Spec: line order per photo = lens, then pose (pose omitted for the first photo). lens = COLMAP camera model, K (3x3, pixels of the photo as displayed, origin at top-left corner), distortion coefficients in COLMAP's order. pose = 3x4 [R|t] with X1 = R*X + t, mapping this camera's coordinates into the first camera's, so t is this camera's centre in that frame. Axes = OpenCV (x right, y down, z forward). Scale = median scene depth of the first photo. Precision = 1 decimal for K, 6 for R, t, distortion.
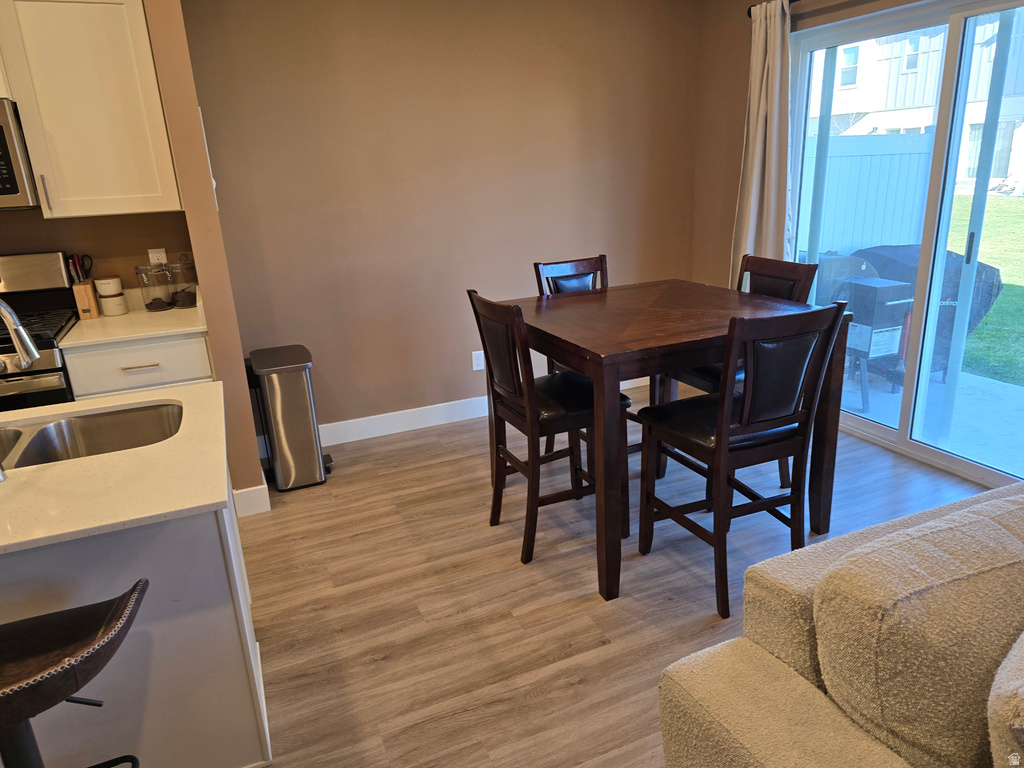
lens RADIAL K [[688.9, 0, 511.0], [0, 688.9, 381.6], [0, 0, 1]] dist [0.039166, -0.027804]
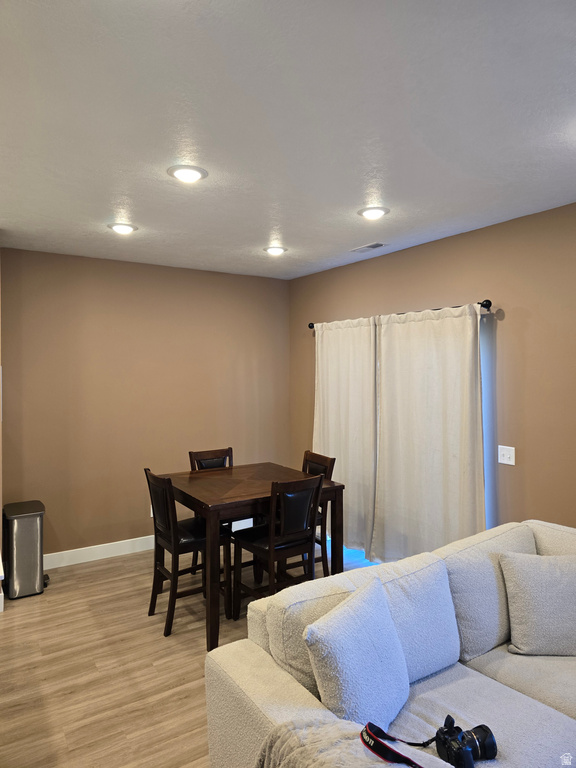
lens RADIAL K [[516.6, 0, 283.6], [0, 516.6, 371.9], [0, 0, 1]] dist [0.039166, -0.027804]
pose [[0.988046, 0.043408, 0.147924, 0.089758], [0.002081, 0.955697, -0.294345, 0.025937], [-0.154147, 0.291134, 0.944182, -0.426891]]
